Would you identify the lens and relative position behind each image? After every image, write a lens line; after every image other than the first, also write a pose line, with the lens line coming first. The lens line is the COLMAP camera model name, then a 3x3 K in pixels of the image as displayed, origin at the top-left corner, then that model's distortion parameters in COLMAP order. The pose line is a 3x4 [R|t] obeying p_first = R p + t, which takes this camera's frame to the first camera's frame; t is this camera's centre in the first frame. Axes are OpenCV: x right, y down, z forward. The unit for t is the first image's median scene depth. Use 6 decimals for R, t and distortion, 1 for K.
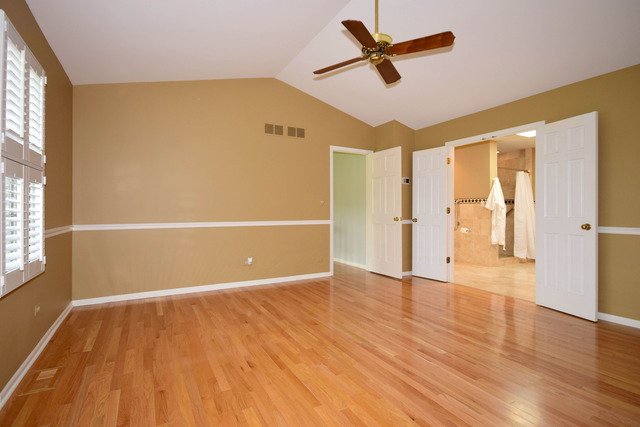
lens RADIAL K [[327.7, 0, 320.0], [0, 327.7, 213.5], [0, 0, 1]] dist [0.029828, 0.000241]
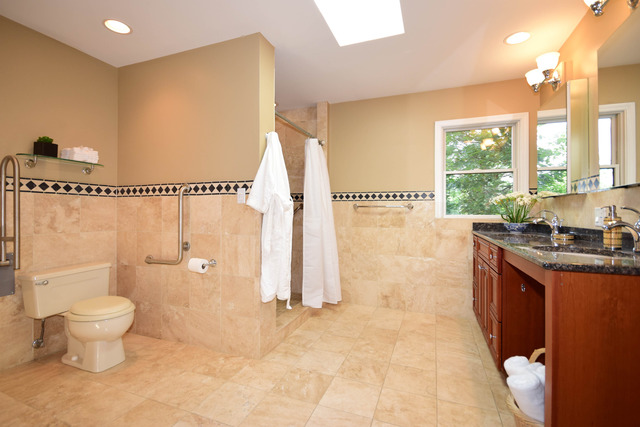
lens RADIAL K [[296.4, 0, 320.0], [0, 296.4, 213.5], [0, 0, 1]] dist [-0.004355, -0.000584]
pose [[0.792618, 0.012033, 0.609600, 0.349219], [-0.004159, 0.999889, -0.014329, -0.003556], [-0.609705, 0.008822, 0.792579, 0.659594]]
